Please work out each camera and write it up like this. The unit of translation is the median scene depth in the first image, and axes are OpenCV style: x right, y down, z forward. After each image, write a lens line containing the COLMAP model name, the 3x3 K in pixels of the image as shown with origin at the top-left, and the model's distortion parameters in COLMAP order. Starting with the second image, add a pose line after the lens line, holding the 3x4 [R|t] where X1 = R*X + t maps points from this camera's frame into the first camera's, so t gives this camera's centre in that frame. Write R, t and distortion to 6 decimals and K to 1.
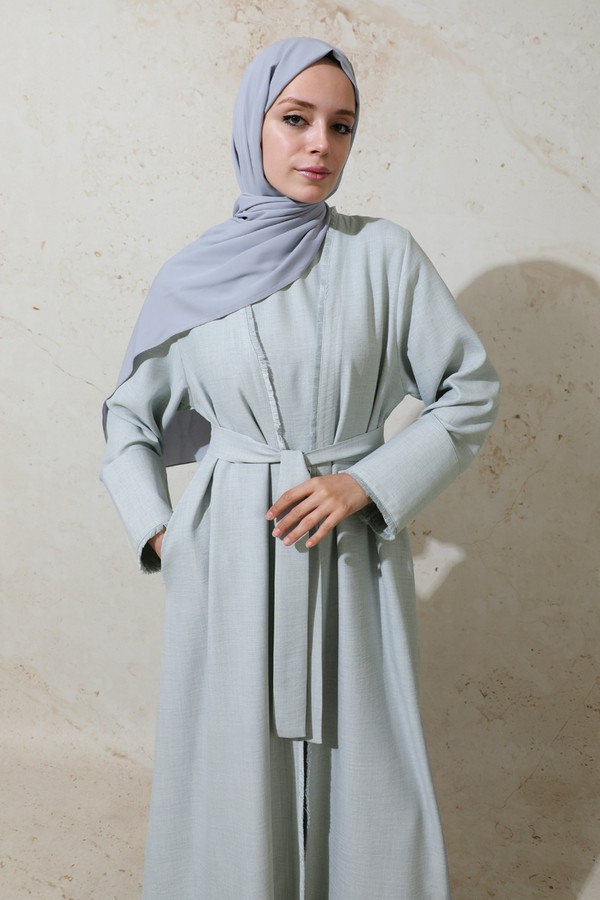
lens RADIAL K [[698.2, 0, 308.8], [0, 698.2, 393.5], [0, 0, 1]] dist [-0.089447, 0.040108]
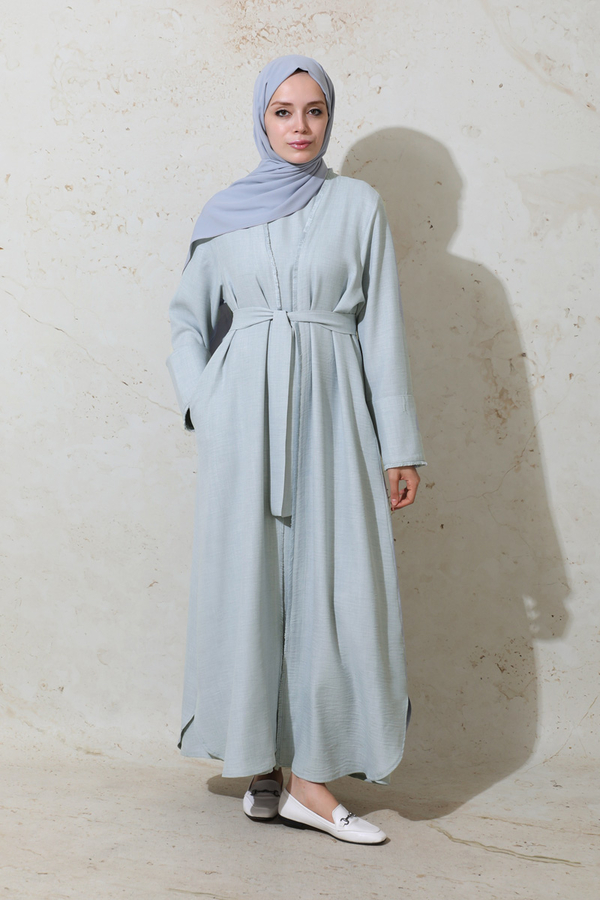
lens RADIAL K [[1558.3, 0, 284.6], [0, 1558.3, 386.1], [0, 0, 1]] dist [0.106636, 0.000000]
pose [[0.996744, -0.025640, 0.076441, -0.179958], [0.026877, 0.999523, -0.015192, 0.099047], [-0.076015, 0.017197, 0.996958, -1.066658]]
